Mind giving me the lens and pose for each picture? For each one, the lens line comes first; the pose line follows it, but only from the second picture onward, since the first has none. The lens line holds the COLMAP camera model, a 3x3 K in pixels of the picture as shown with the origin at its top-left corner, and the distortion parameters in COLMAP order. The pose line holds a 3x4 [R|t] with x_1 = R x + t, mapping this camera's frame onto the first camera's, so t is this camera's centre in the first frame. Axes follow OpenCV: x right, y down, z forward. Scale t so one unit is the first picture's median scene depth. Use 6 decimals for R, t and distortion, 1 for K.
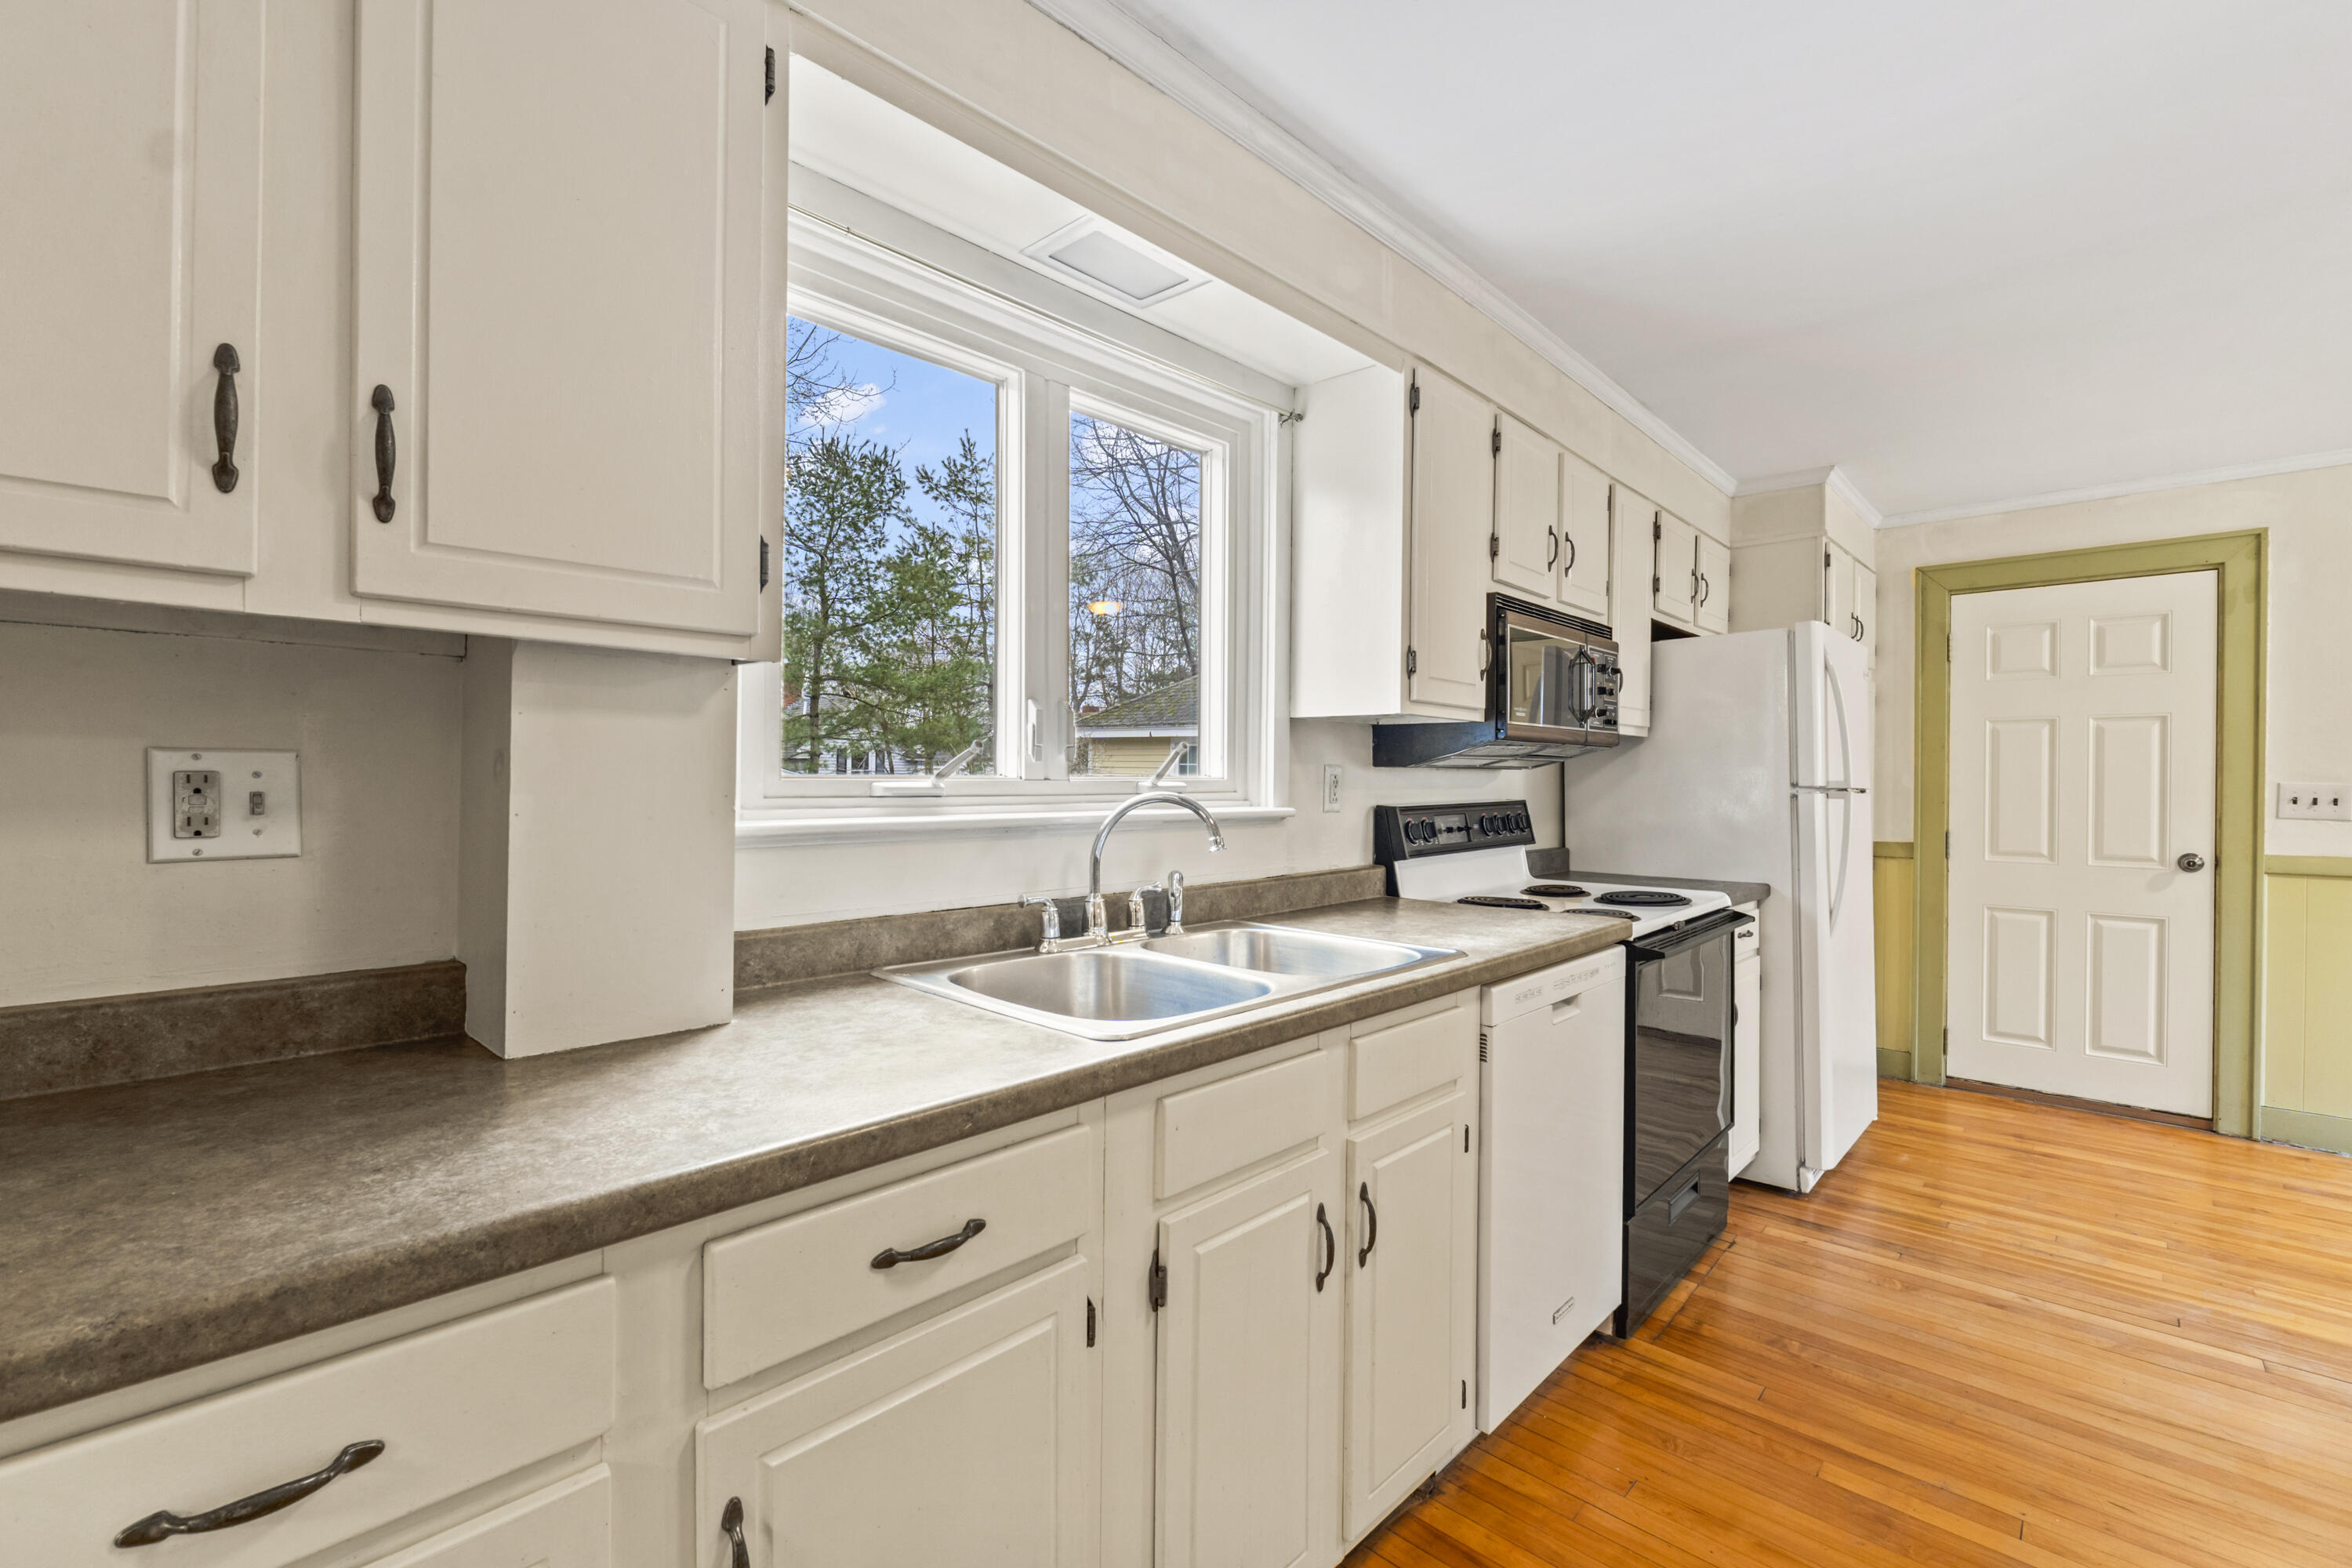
lens RADIAL K [[1003.1, 0, 1168.0], [0, 1003.1, 781.2], [0, 0, 1]] dist [-0.007682, -0.000720]
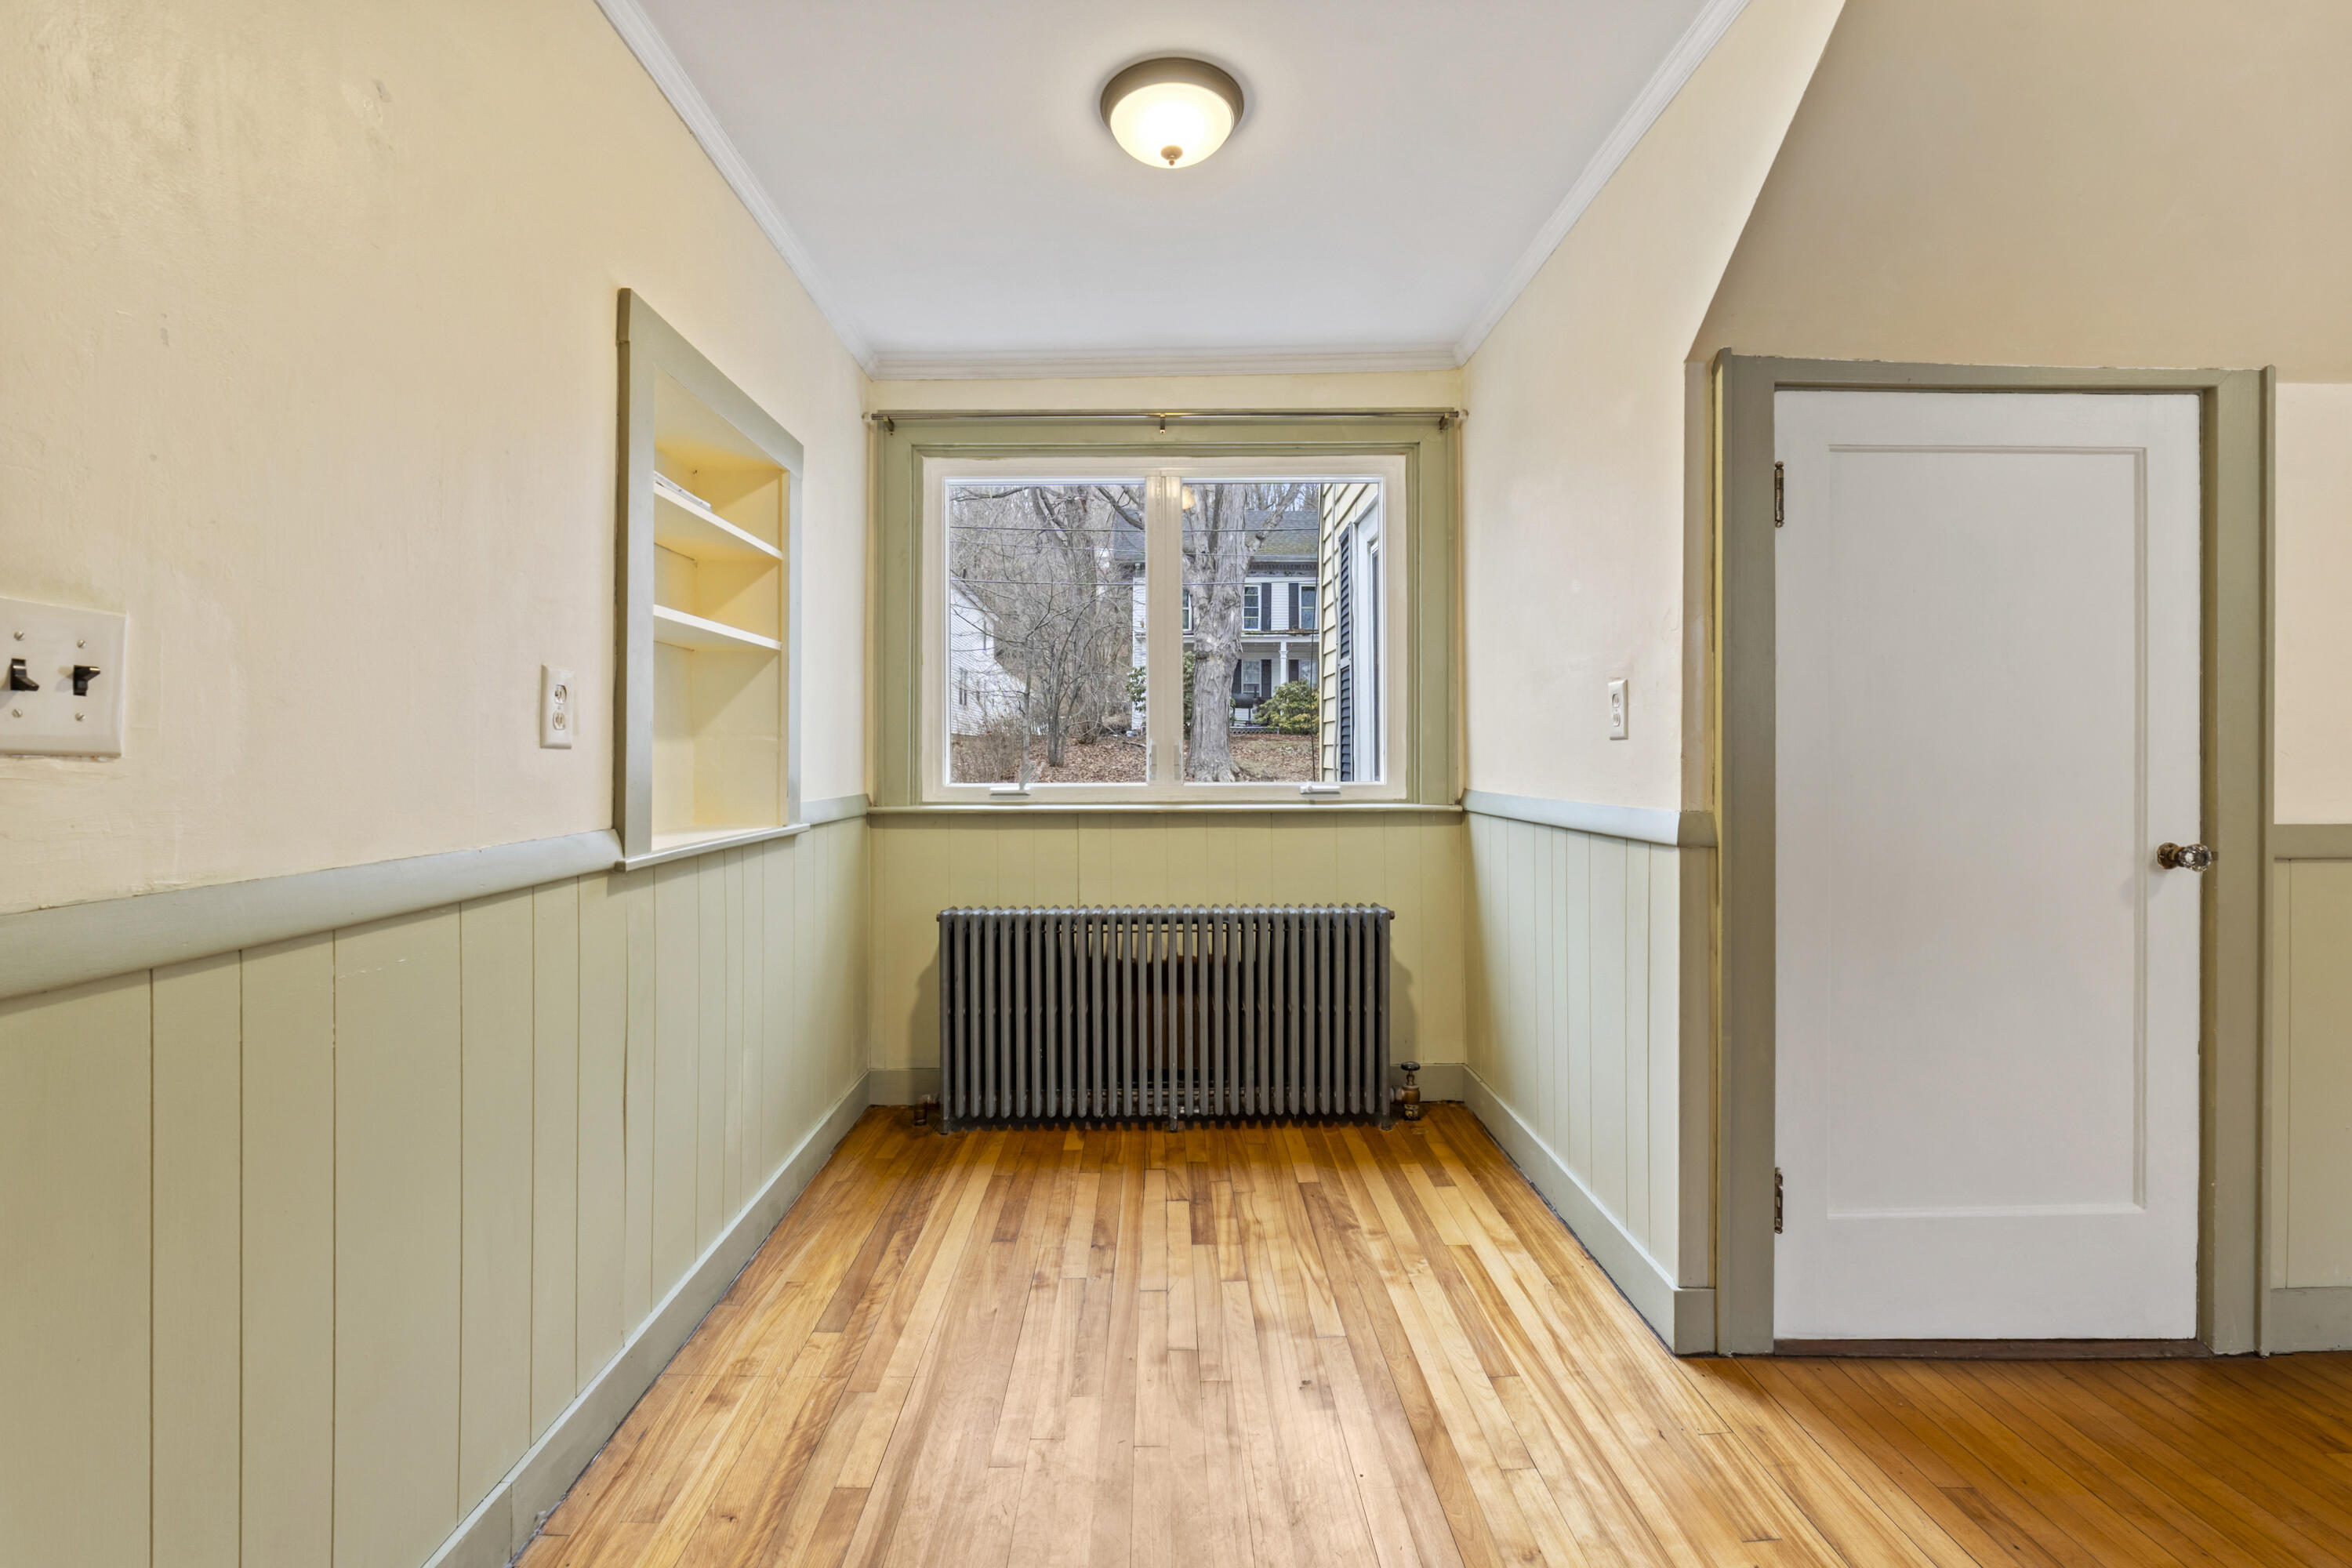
lens RADIAL K [[1003.1, 0, 1162.0], [0, 1003.1, 759.5], [0, 0, 1]] dist [-0.007682, -0.000720]
pose [[-0.701519, -0.003581, 0.712642, 0.924932], [0.000584, 0.999984, 0.005600, 0.045943], [-0.712650, 0.004345, -0.701506, 1.106795]]
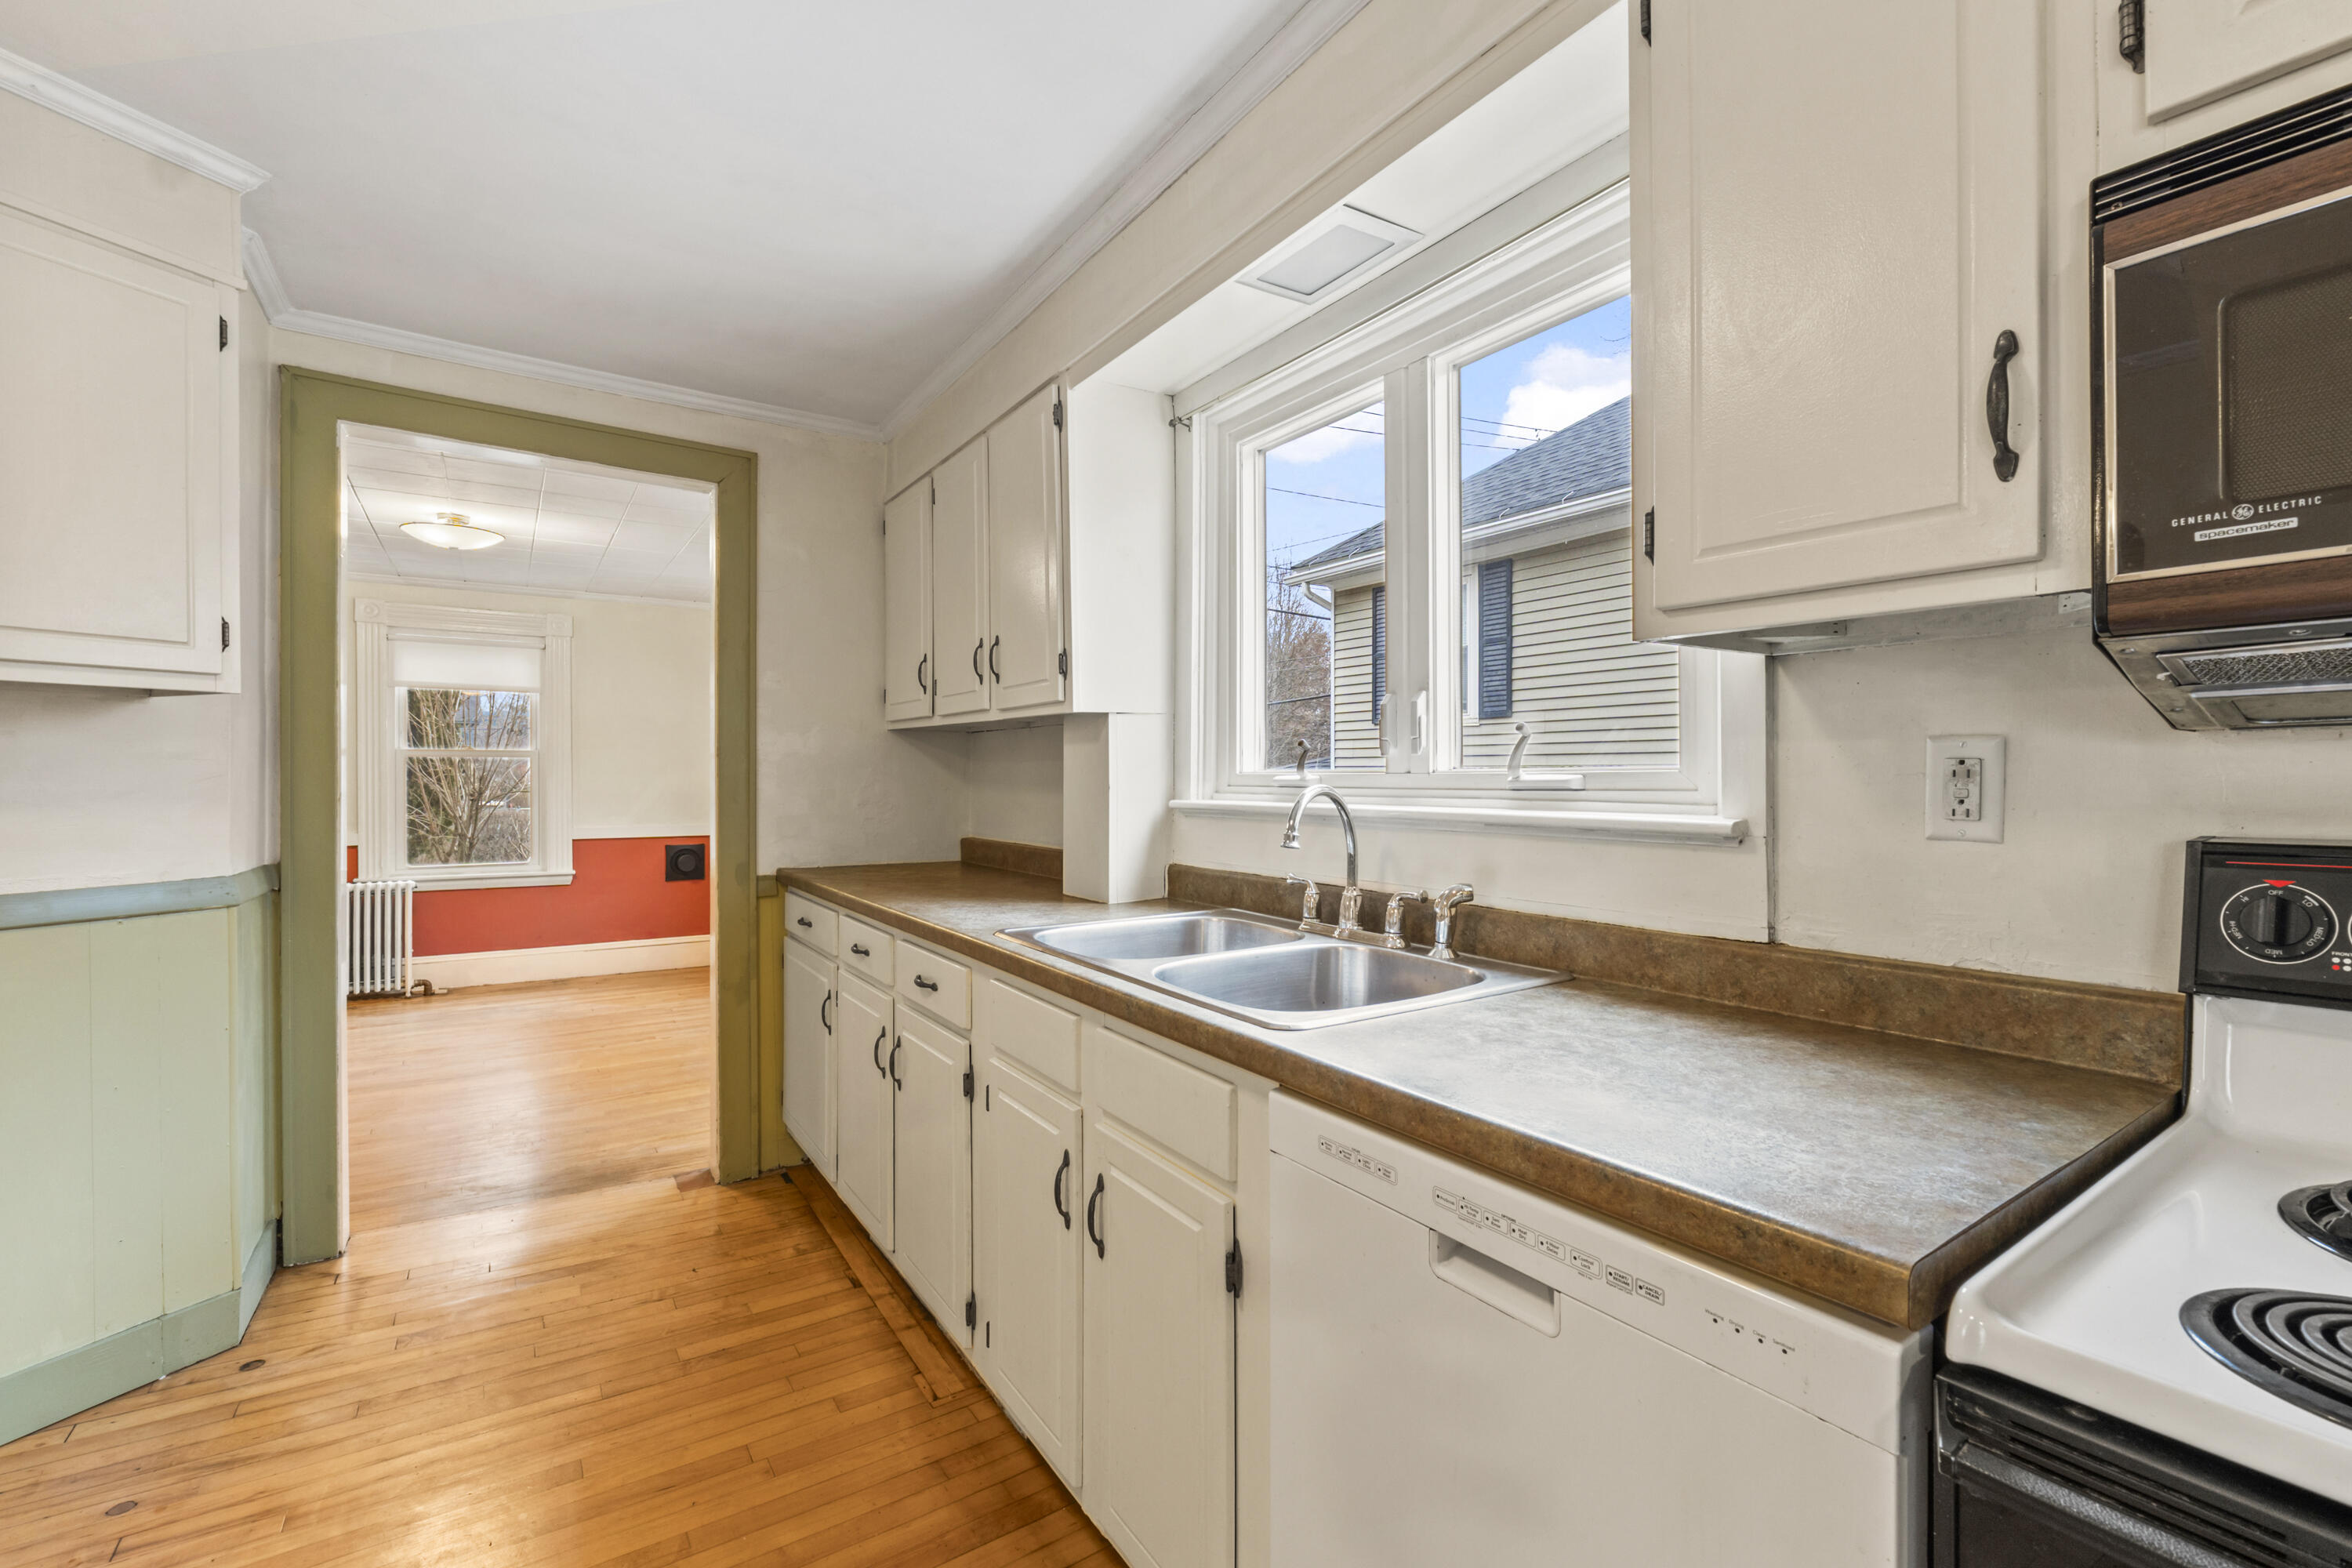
lens RADIAL K [[1003.1, 0, 1163.1], [0, 1003.1, 782.0], [0, 0, 1]] dist [-0.007682, -0.000720]
pose [[-0.219015, -0.002579, -0.975718, 0.561531], [-0.005194, 0.999985, -0.001478, 0.005066], [0.975708, 0.004744, -0.219025, 0.619037]]
